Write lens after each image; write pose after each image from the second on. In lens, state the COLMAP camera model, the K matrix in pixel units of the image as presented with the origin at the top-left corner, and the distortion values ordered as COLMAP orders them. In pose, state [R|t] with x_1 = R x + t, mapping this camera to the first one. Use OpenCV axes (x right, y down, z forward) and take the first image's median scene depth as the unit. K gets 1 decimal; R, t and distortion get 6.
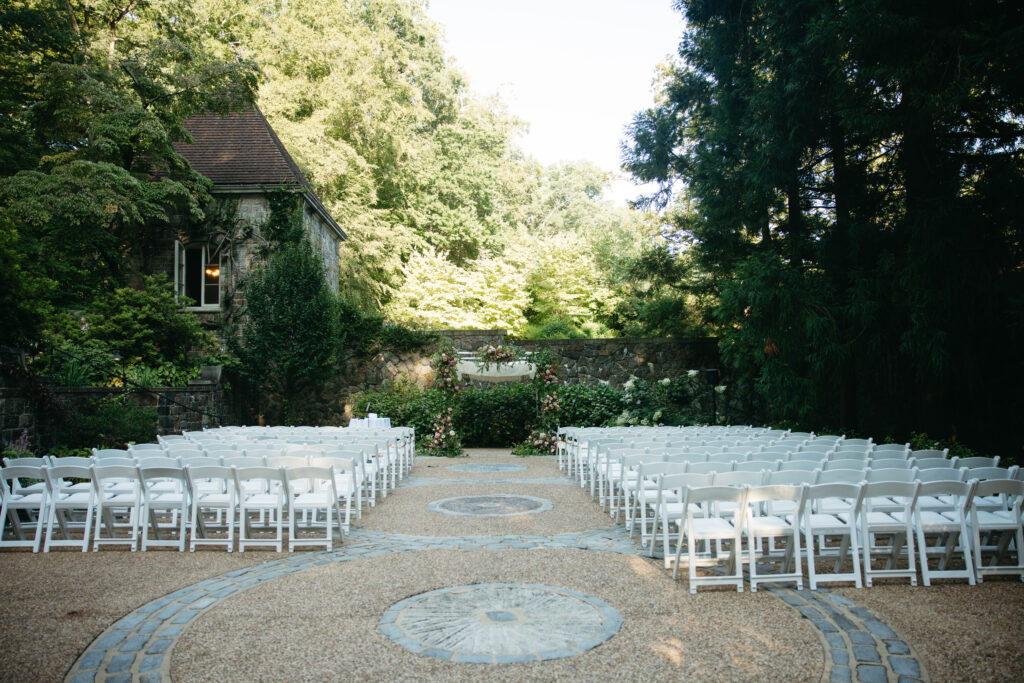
lens RADIAL K [[1255.7, 0, 512.0], [0, 1255.7, 341.5], [0, 0, 1]] dist [0.059802, -0.008467]
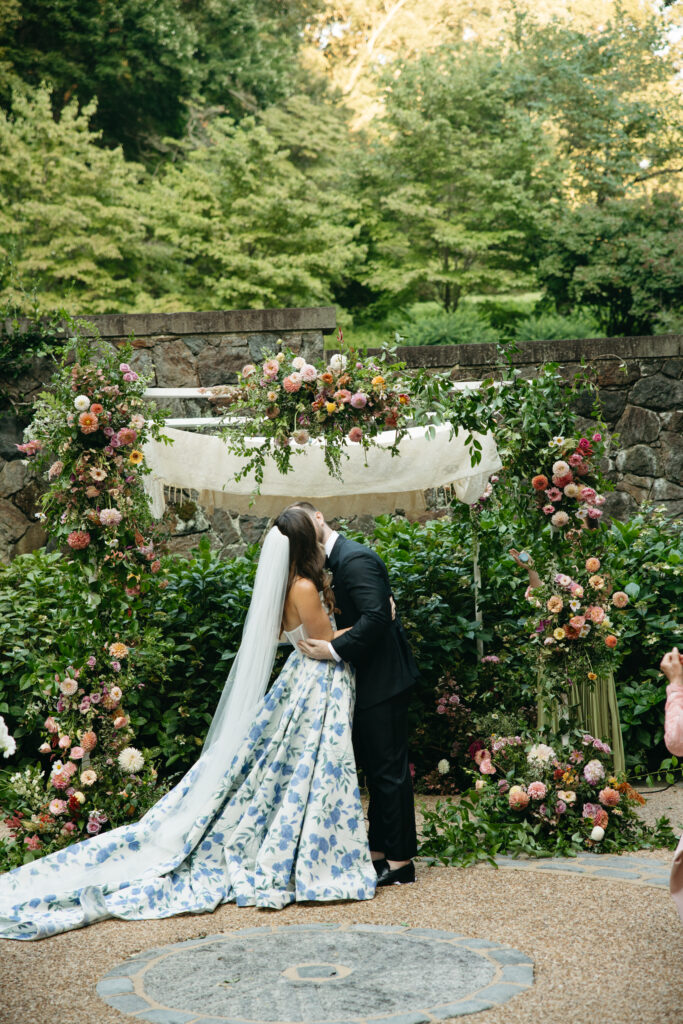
lens RADIAL K [[1983.8, 0, 341.5], [0, 1983.8, 512.0], [0, 0, 1]] dist [0.336522, 0.049601]
pose [[0.997582, -0.025594, 0.064621, -0.031632], [0.022888, 0.998844, 0.042278, 0.015512], [-0.065628, -0.040697, 0.997014, 0.635433]]
